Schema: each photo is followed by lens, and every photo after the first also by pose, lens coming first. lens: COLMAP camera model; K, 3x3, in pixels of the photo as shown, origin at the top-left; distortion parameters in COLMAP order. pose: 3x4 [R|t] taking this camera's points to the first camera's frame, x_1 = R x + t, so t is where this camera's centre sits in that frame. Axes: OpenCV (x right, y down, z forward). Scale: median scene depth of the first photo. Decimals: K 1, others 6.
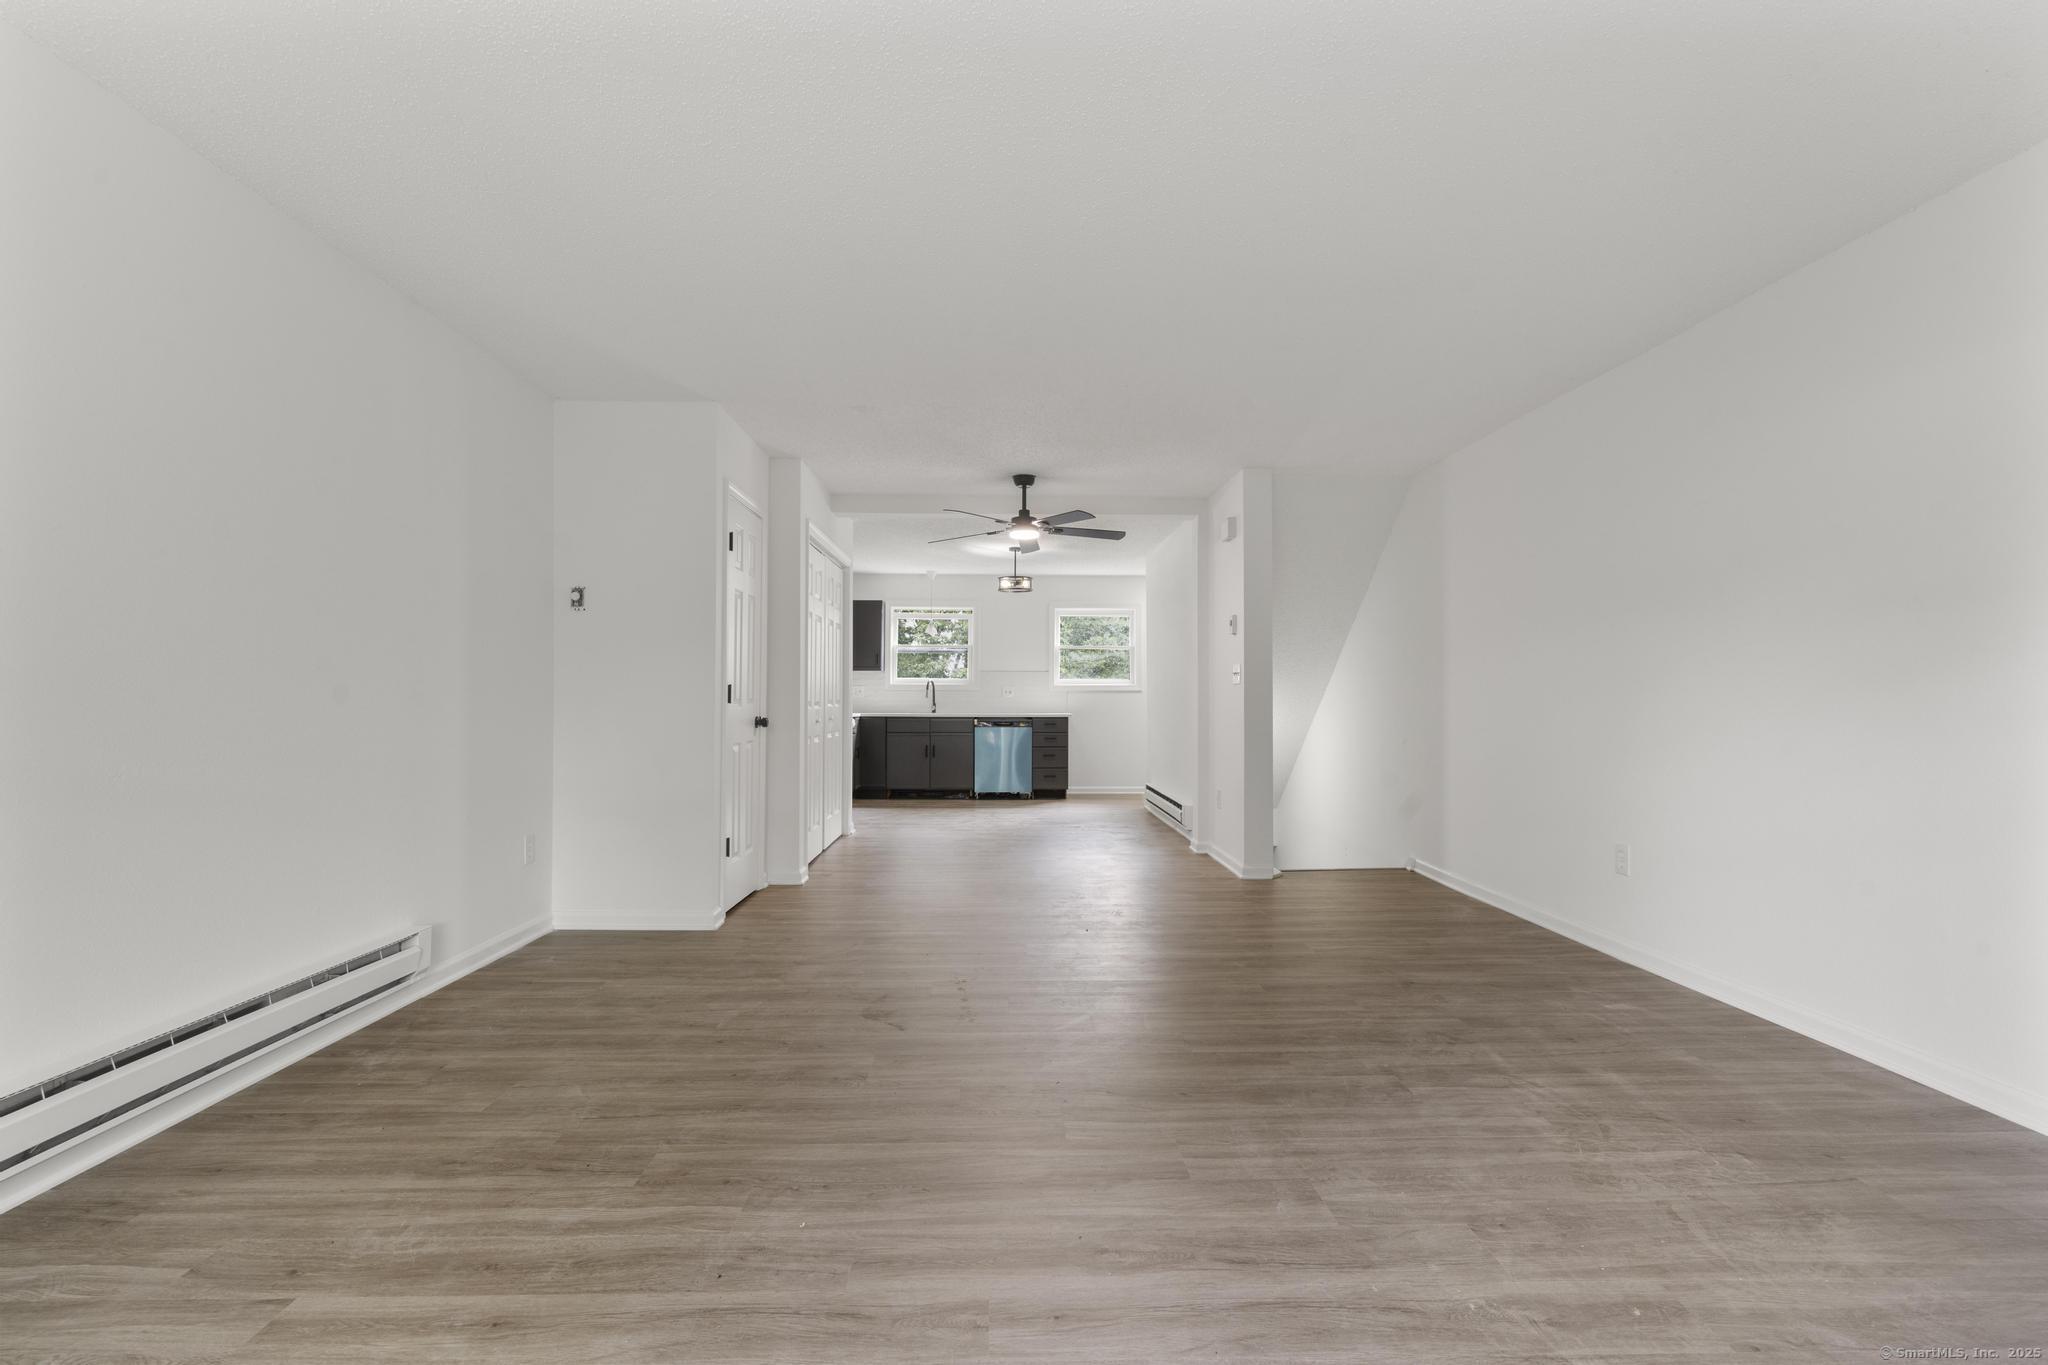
lens RADIAL K [[926.7, 0, 1005.4], [0, 926.7, 687.3], [0, 0, 1]] dist [-0.002346, 0.001719]
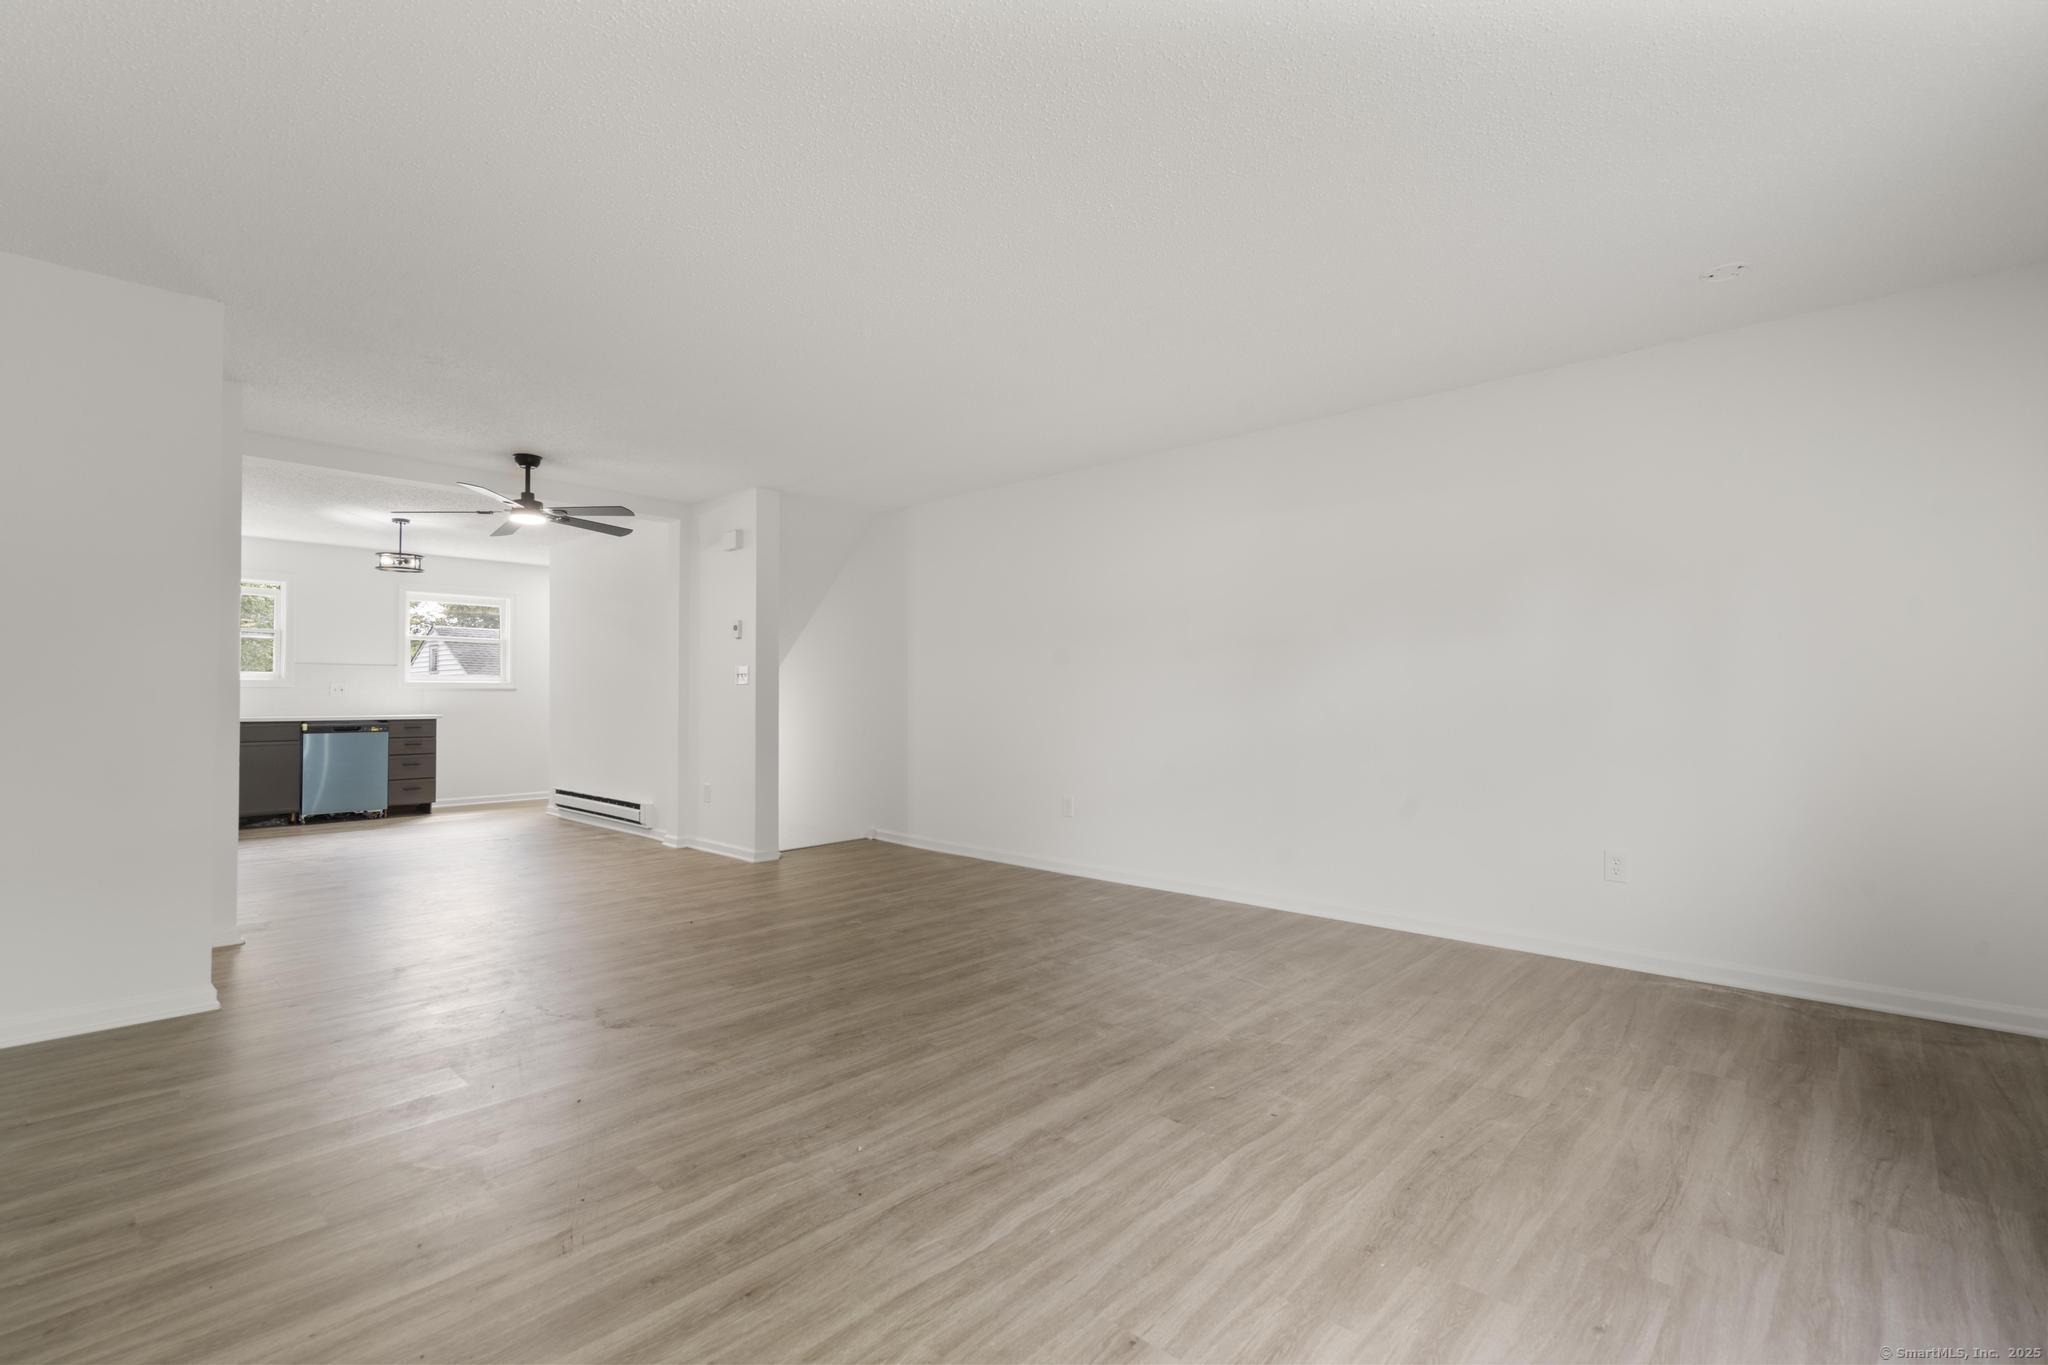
lens RADIAL K [[926.7, 0, 1018.4], [0, 926.7, 691.9], [0, 0, 1]] dist [-0.002346, 0.001719]
pose [[0.699724, 0.002553, 0.714408, -0.300828], [-0.008321, 0.999955, 0.004576, -0.002747], [-0.714364, -0.009146, 0.699714, 0.011480]]
